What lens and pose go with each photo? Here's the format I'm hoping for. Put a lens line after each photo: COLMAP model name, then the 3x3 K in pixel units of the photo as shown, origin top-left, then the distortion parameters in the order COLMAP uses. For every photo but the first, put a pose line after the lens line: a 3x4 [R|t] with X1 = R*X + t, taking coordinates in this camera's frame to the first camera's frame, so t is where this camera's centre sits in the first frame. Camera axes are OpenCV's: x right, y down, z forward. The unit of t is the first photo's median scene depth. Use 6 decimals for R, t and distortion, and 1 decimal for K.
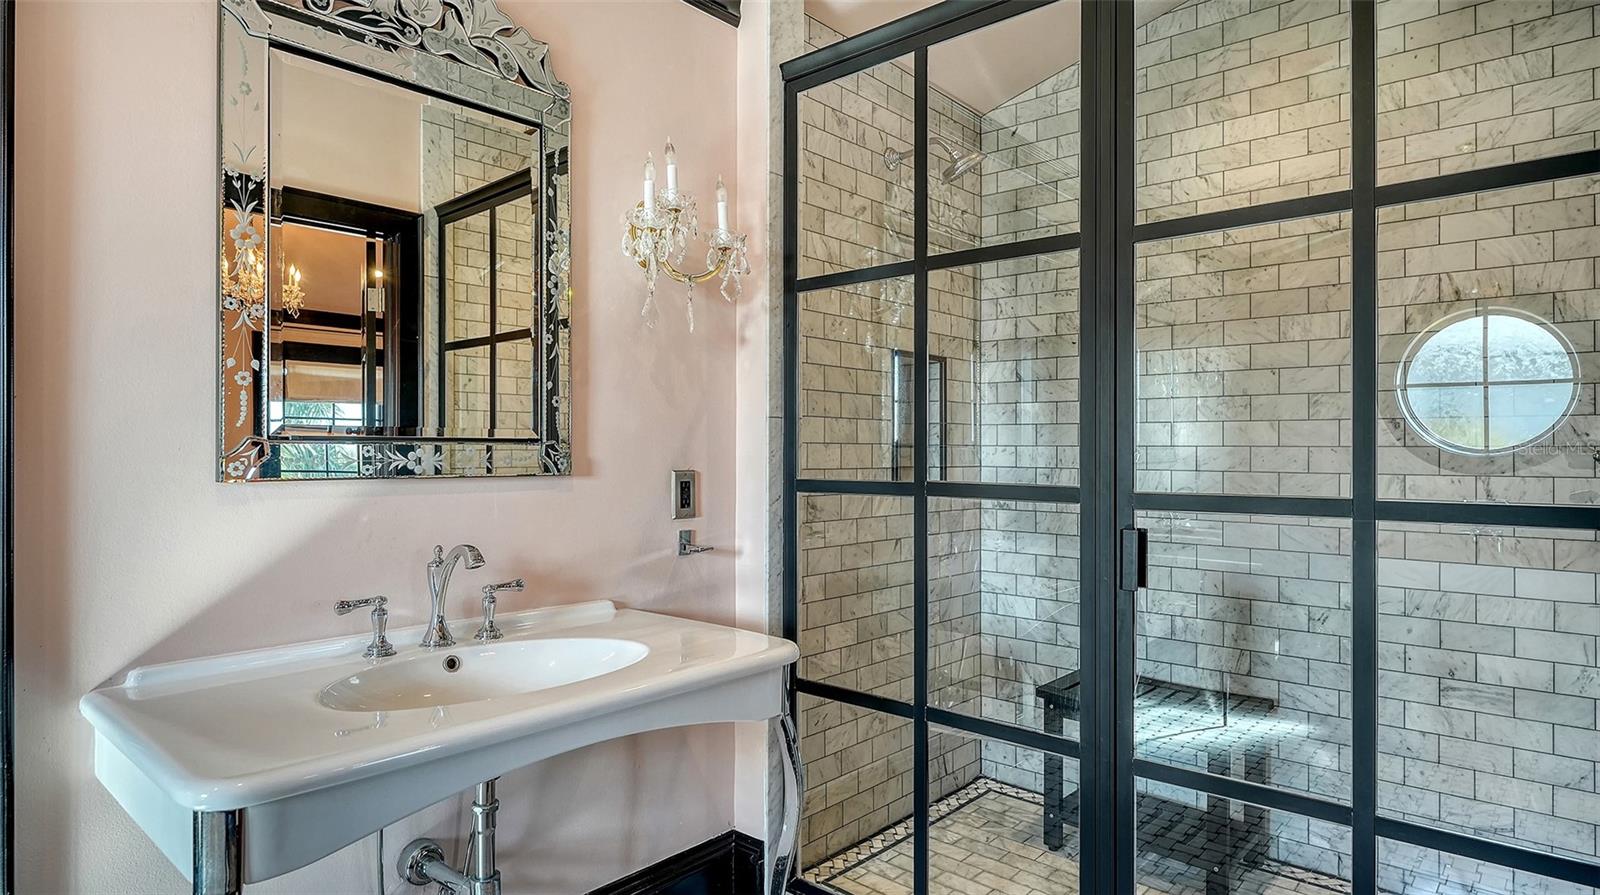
lens RADIAL K [[901.0, 0, 805.4], [0, 901.0, 443.6], [0, 0, 1]] dist [0.002684, 0.000493]
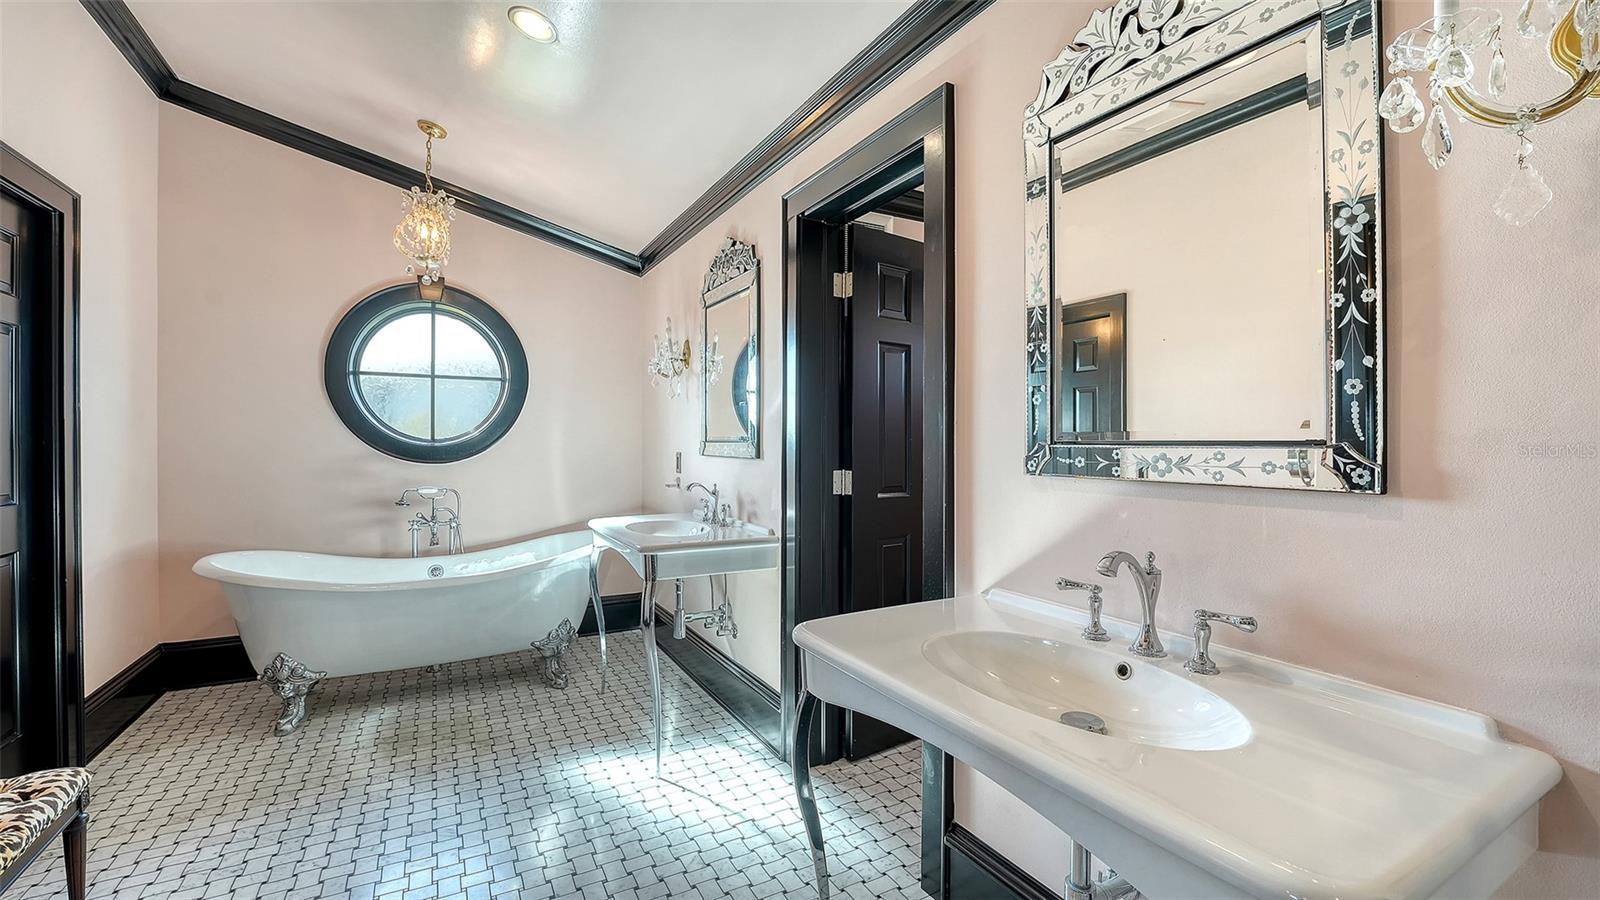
lens RADIAL K [[642.1, 0, 808.2], [0, 642.1, 452.1], [0, 0, 1]] dist [-0.000701, -0.000052]
pose [[-0.308376, -0.000063, -0.951264, 0.327075], [-0.005094, 0.999986, 0.001585, 0.005614], [0.951251, 0.005335, -0.308372, 0.760480]]
